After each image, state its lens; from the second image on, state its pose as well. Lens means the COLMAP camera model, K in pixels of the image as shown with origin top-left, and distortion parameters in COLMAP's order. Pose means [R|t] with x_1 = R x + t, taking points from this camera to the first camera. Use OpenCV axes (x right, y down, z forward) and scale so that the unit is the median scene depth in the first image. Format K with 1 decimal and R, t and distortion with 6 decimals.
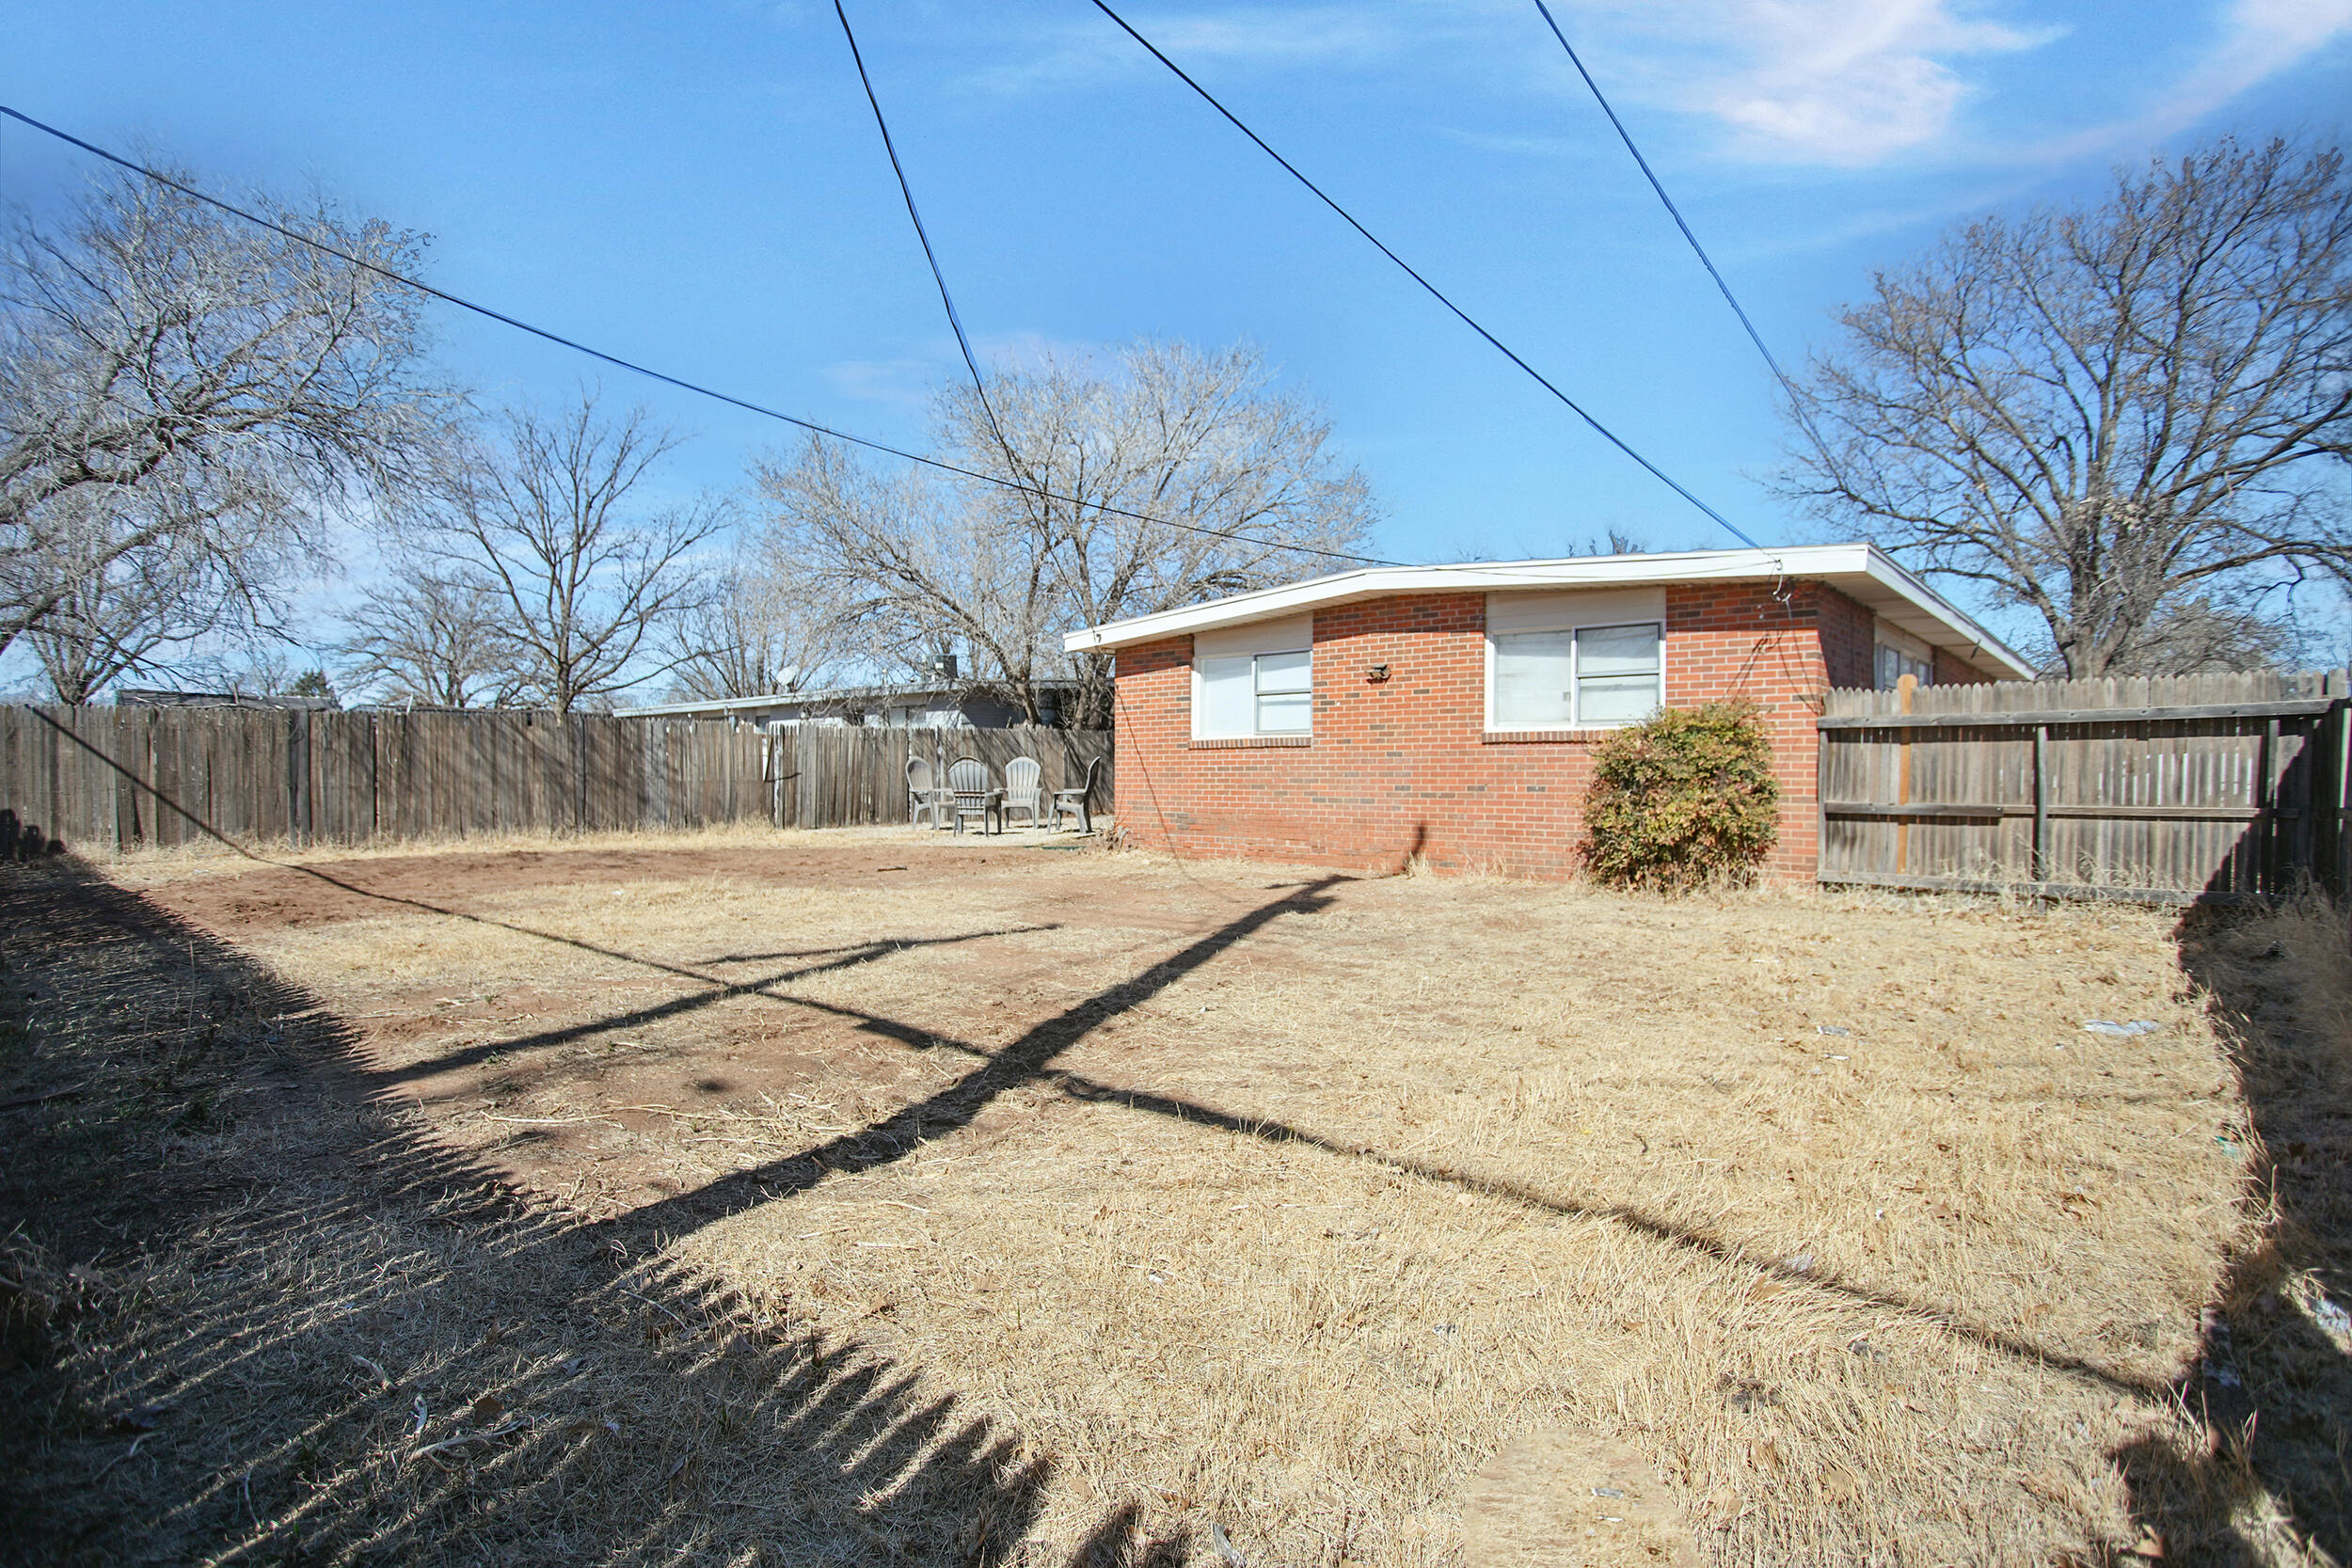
lens RADIAL K [[1163.2, 0, 1178.2], [0, 1163.2, 765.5], [0, 0, 1]] dist [-0.038606, 0.003241]
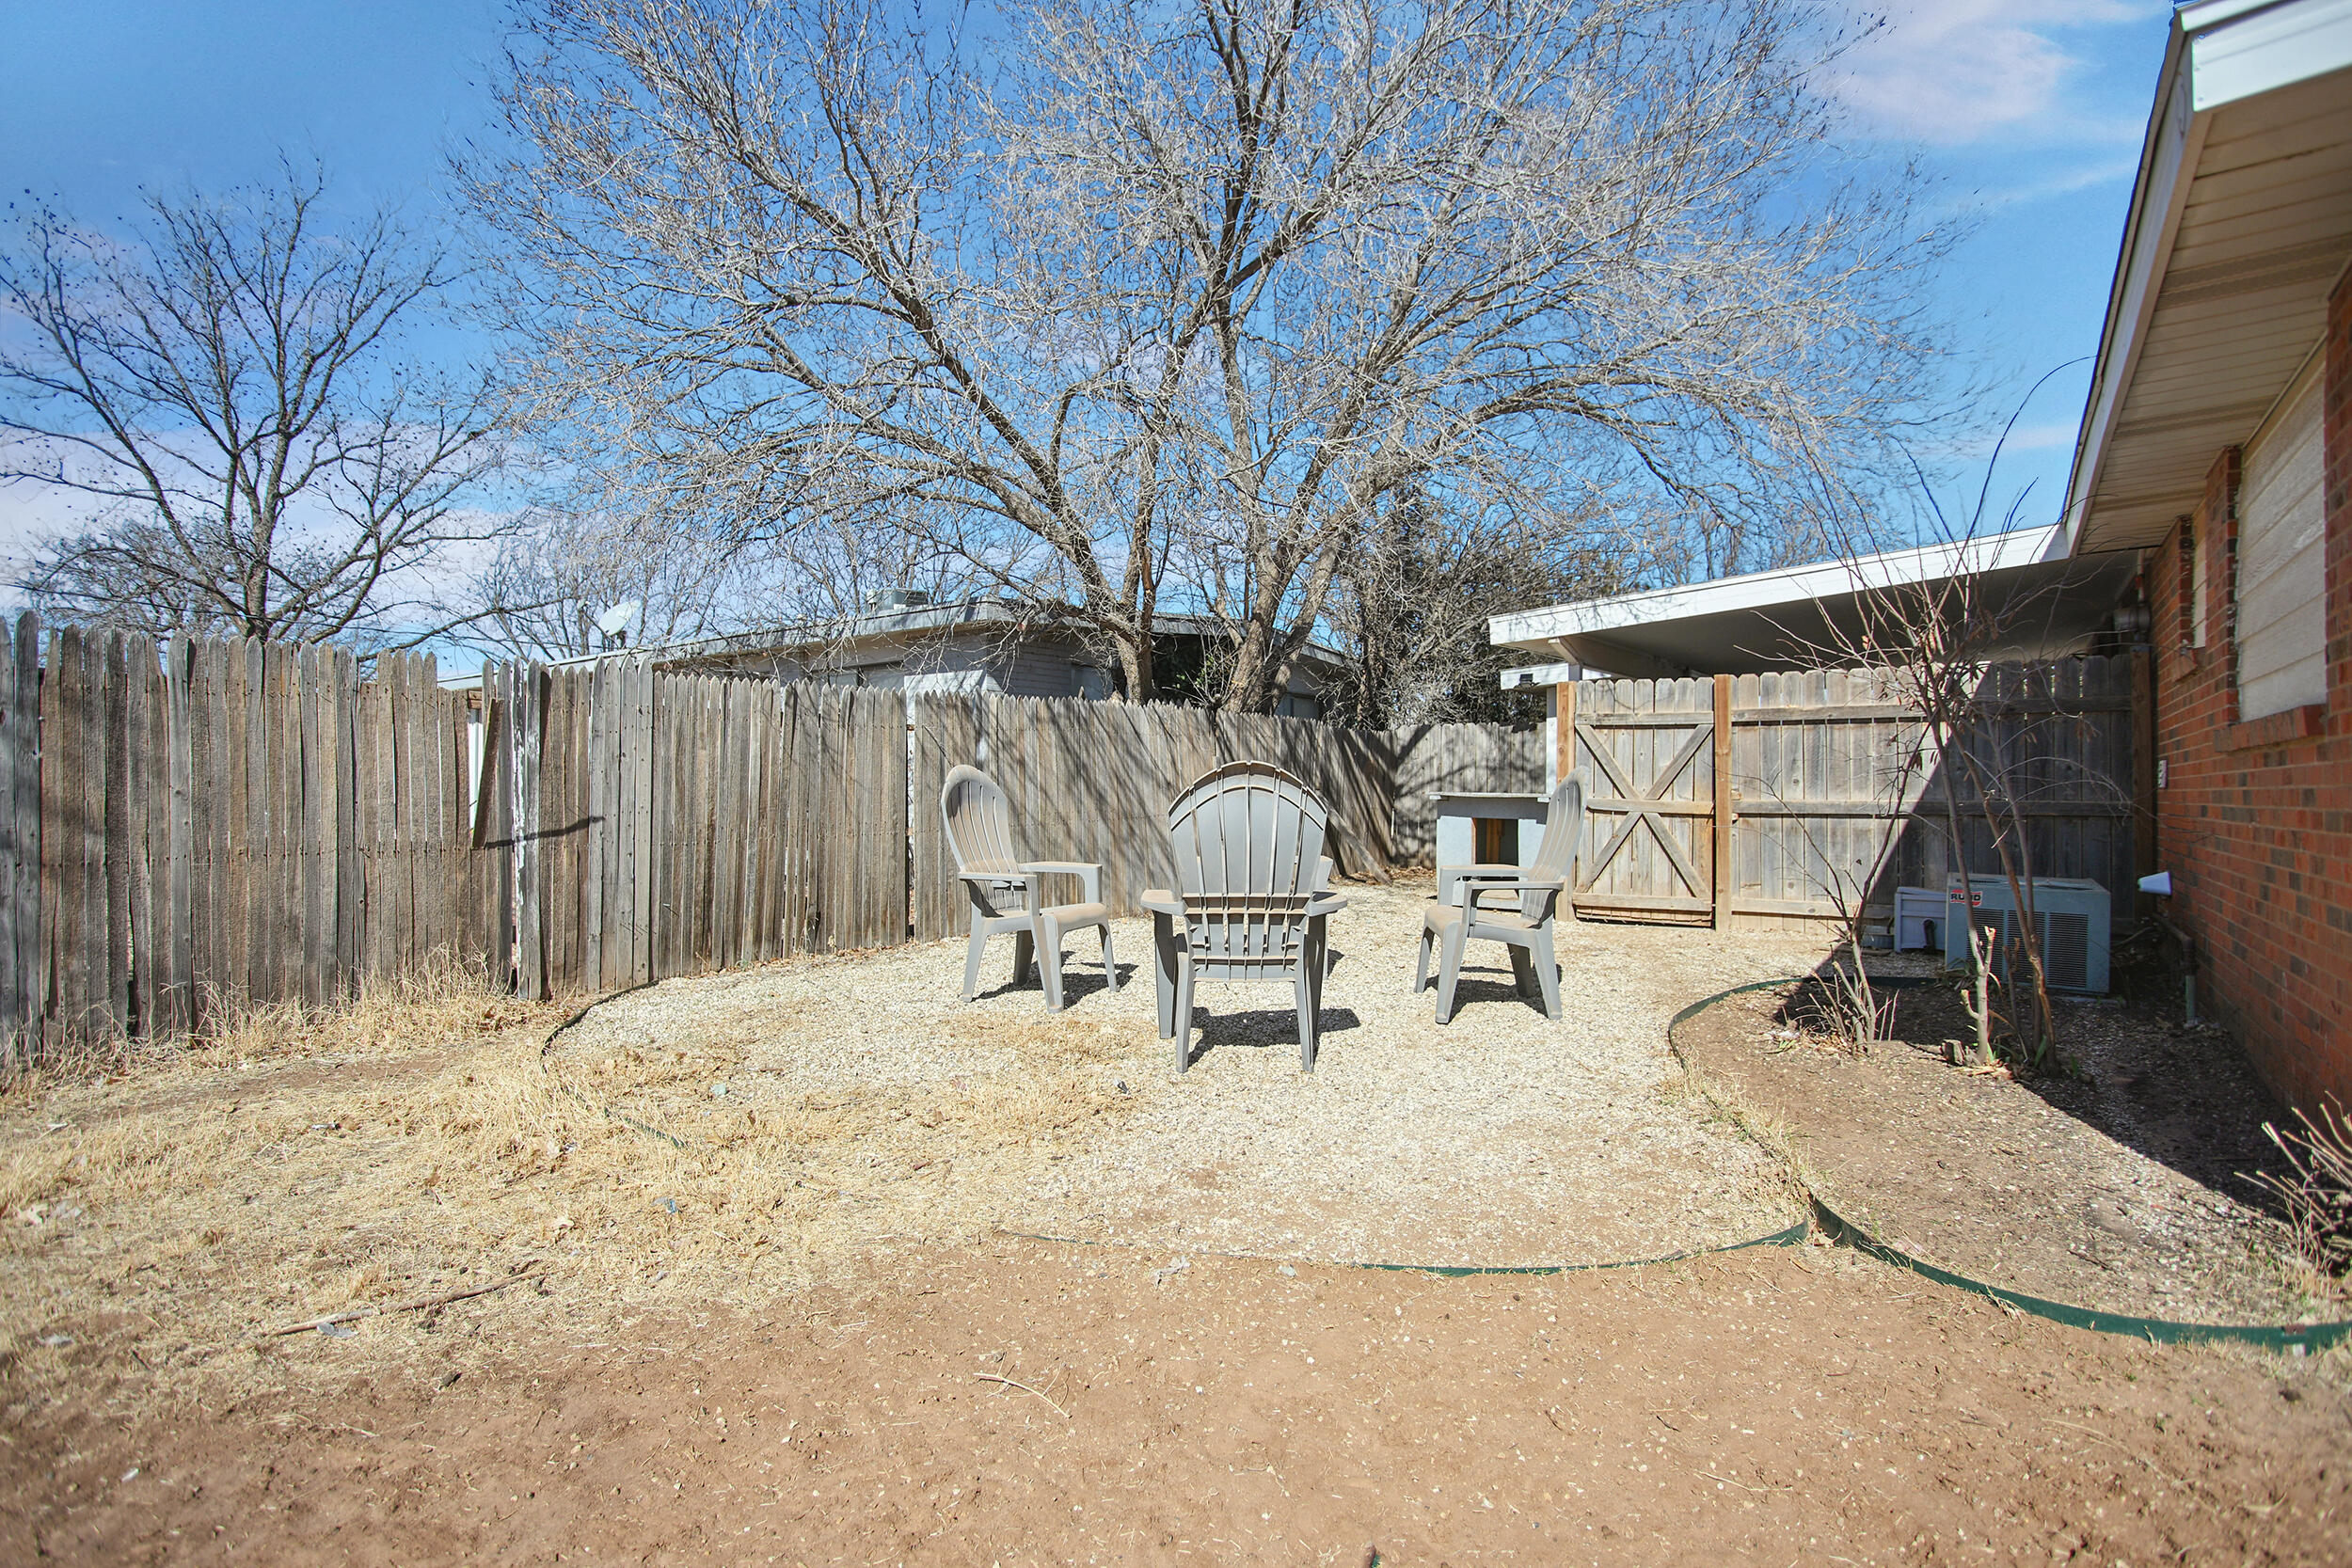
lens RADIAL K [[1163.2, 0, 1162.6], [0, 1163.2, 784.9], [0, 0, 1]] dist [-0.038606, 0.003241]
pose [[0.996286, -0.001121, 0.086094, -0.299331], [0.000903, 0.999996, 0.002572, -0.004696], [-0.086096, -0.002485, 0.996284, 1.012660]]
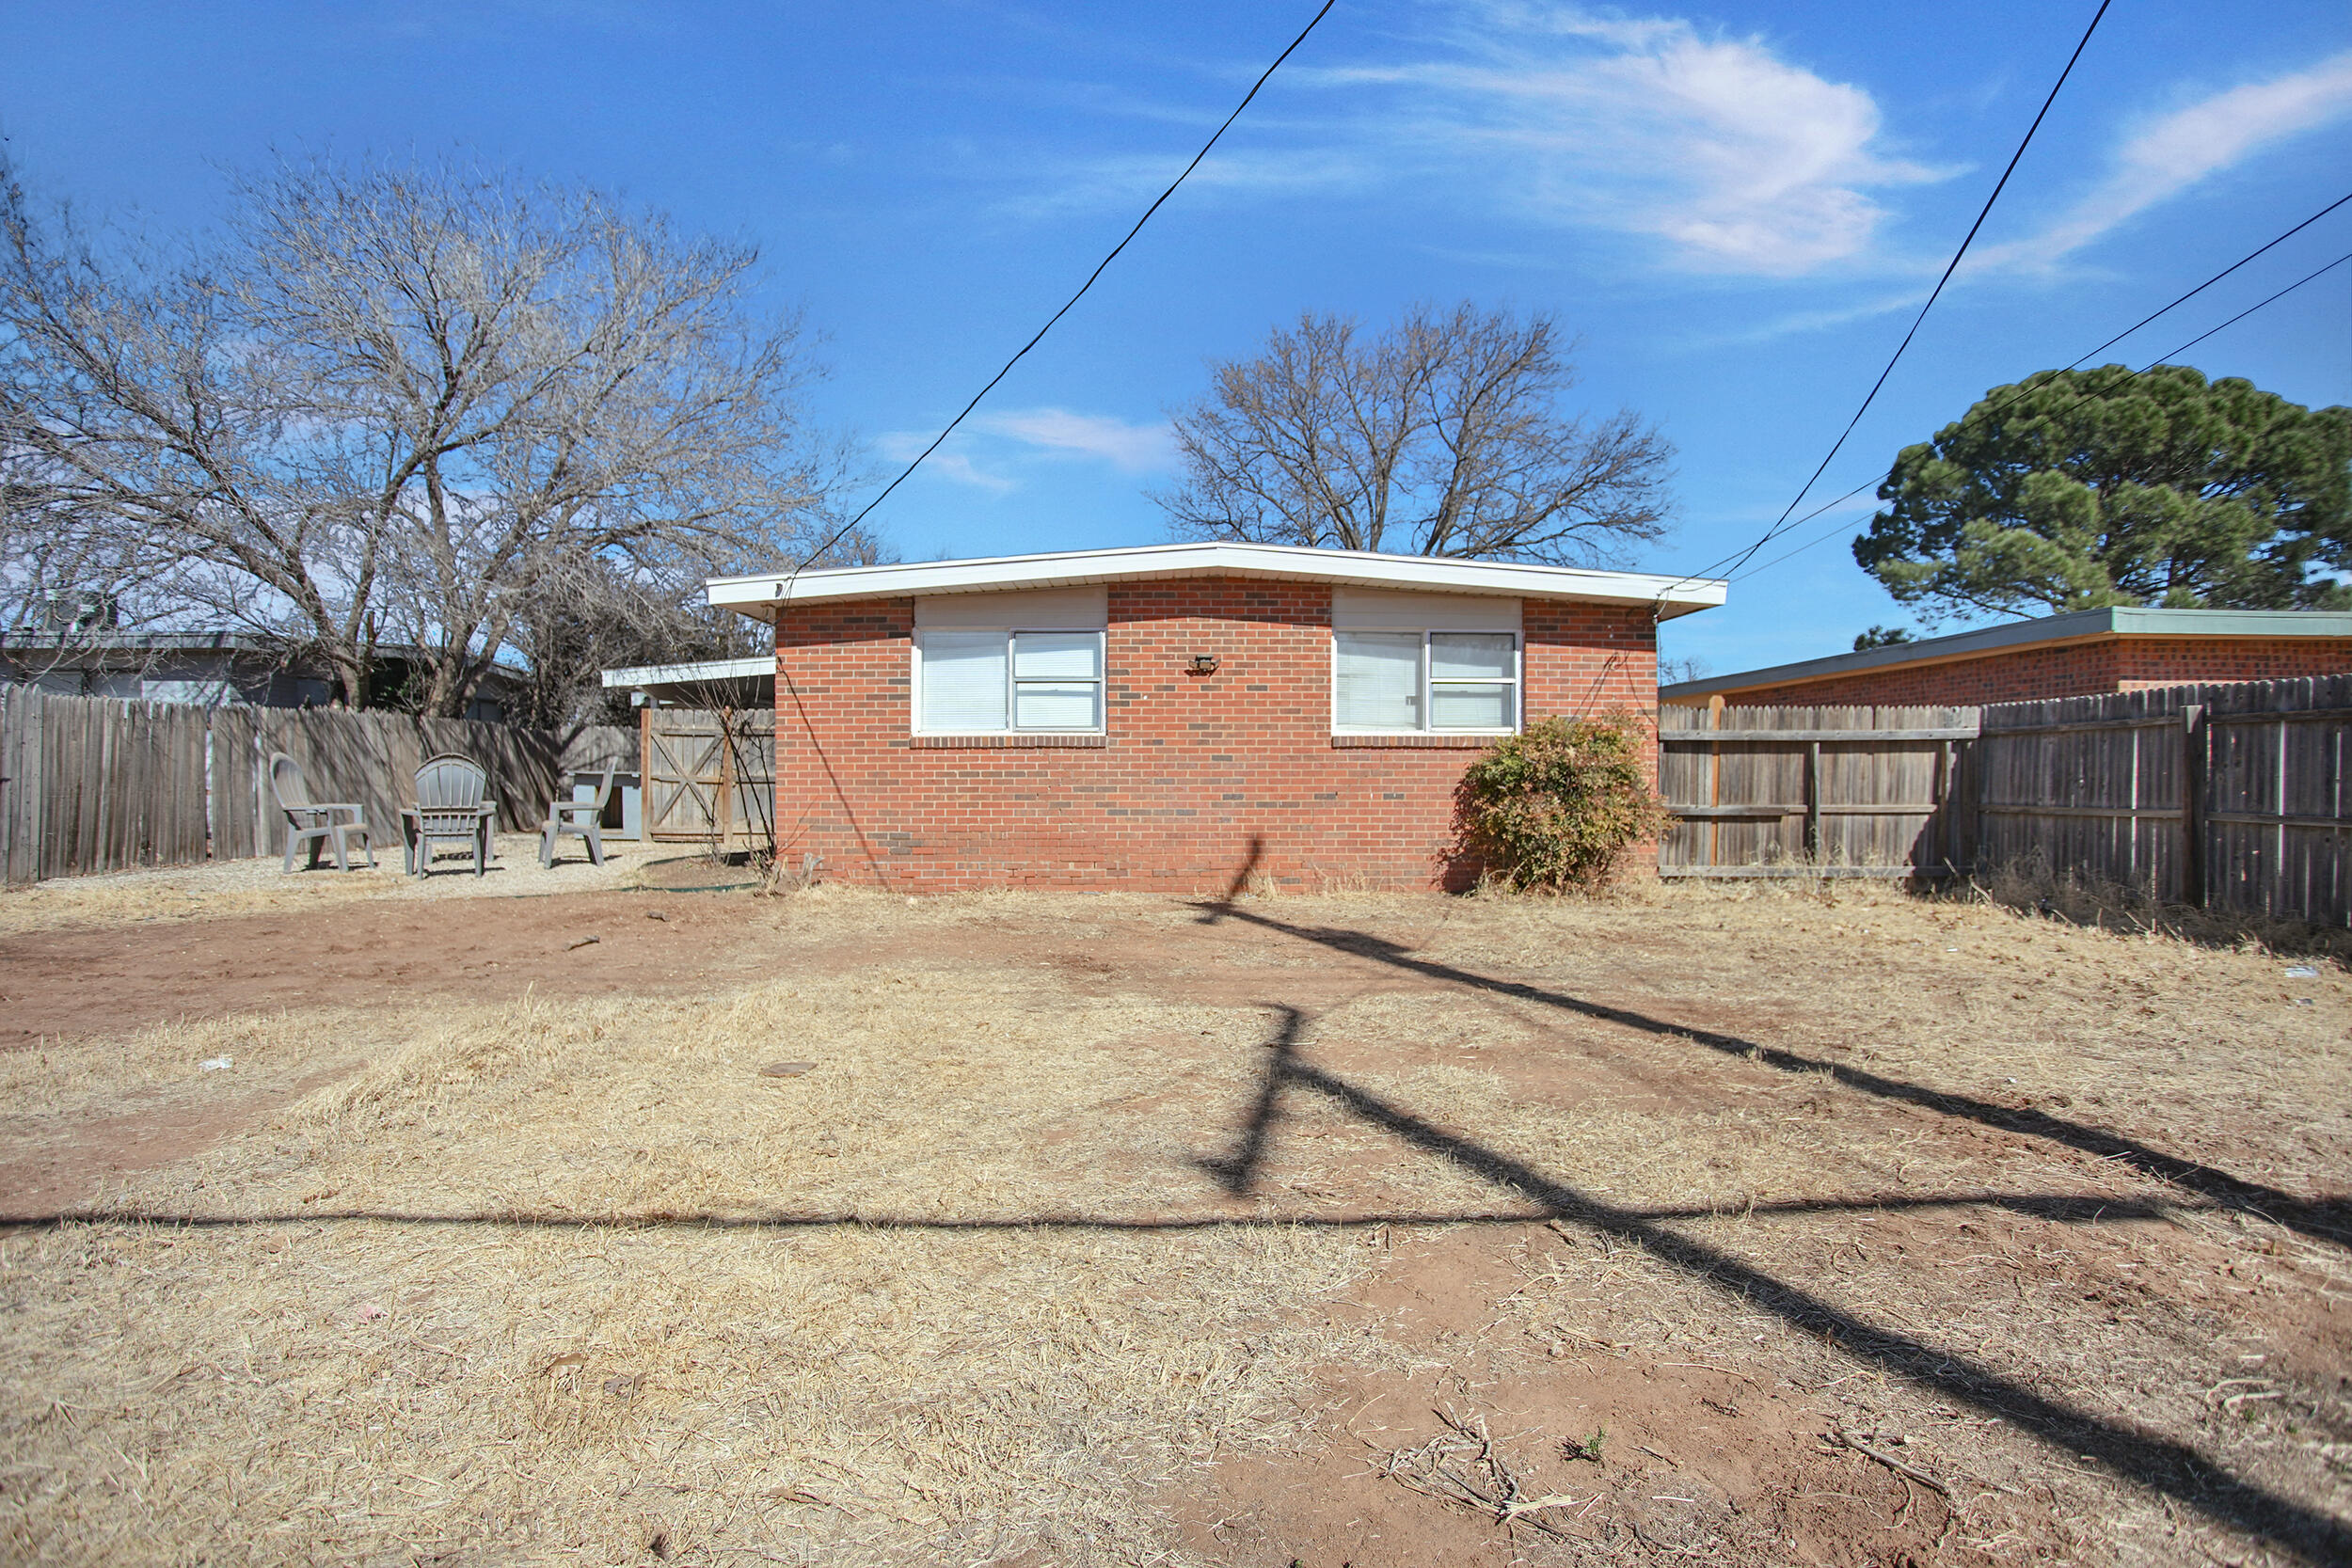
lens RADIAL K [[1163.2, 0, 1160.8], [0, 1163.2, 777.7], [0, 0, 1]] dist [-0.038606, 0.003241]
pose [[0.746490, 0.000277, 0.665396, -0.417696], [-0.004593, 0.999978, 0.004736, 0.000936], [-0.665380, -0.006591, 0.746475, 0.367049]]
